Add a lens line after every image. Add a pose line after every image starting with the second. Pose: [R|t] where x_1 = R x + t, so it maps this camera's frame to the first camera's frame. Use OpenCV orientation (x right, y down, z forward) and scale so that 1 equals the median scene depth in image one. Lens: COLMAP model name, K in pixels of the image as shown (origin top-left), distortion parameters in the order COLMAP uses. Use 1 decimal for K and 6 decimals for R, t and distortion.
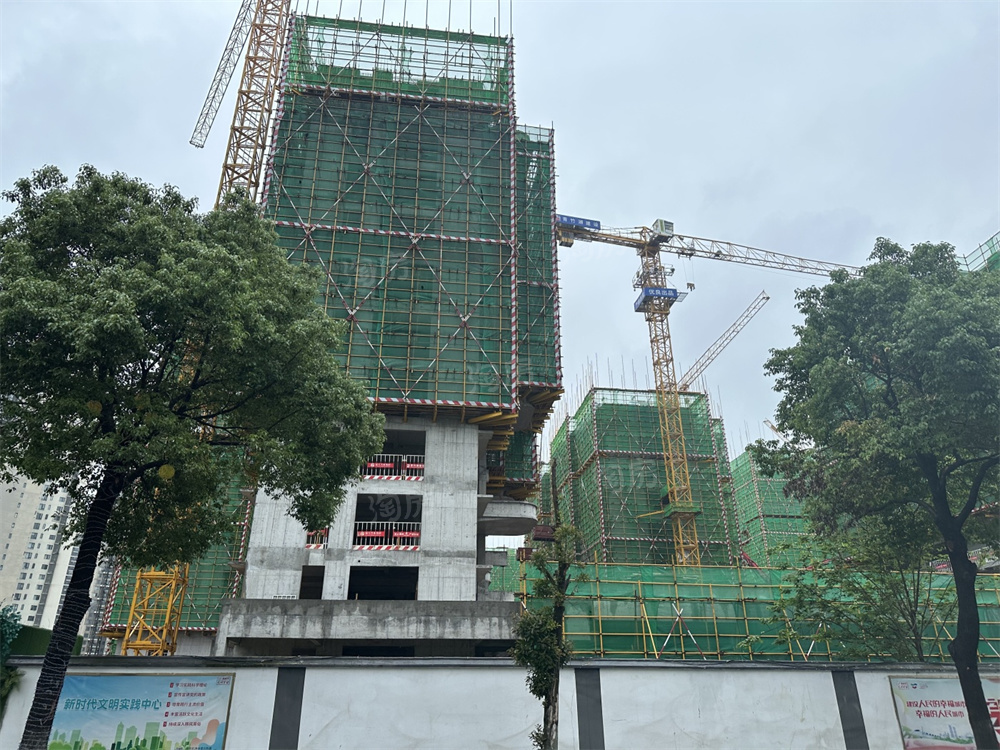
lens RADIAL K [[699.5, 0, 500.0], [0, 699.5, 375.0], [0, 0, 1]] dist [0.076614, -0.108892]
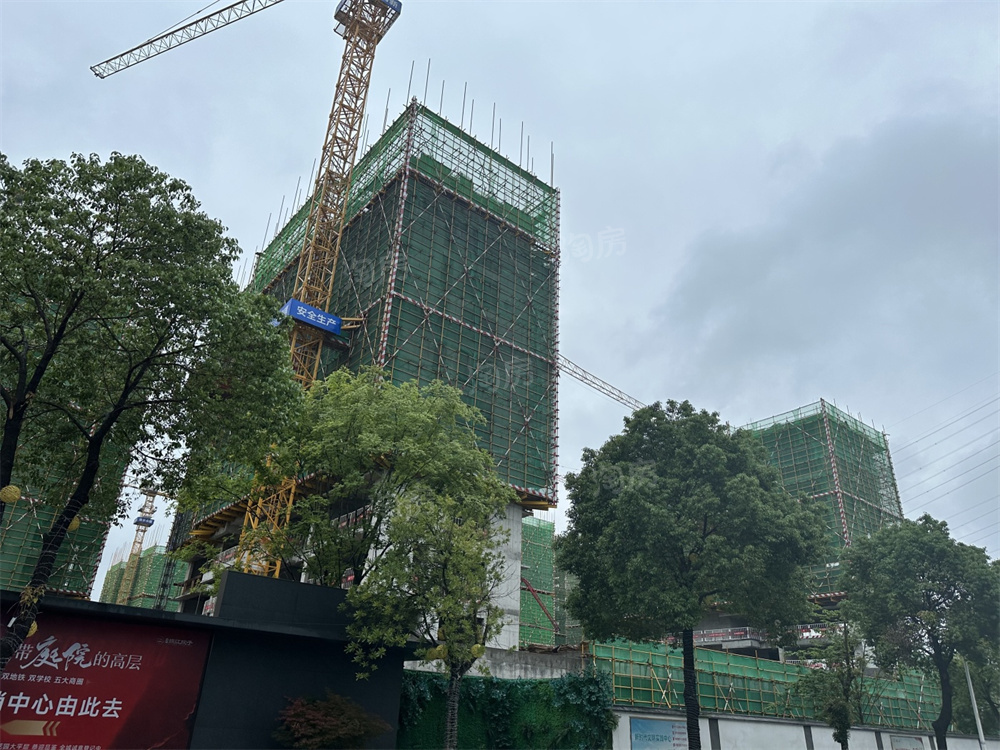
lens RADIAL K [[699.5, 0, 500.0], [0, 699.5, 375.0], [0, 0, 1]] dist [0.076614, -0.108892]
pose [[0.849782, 0.268853, 0.453418, -0.844191], [-0.259136, 0.962110, -0.084816, -0.047830], [-0.459041, -0.045421, 0.887253, -0.110023]]
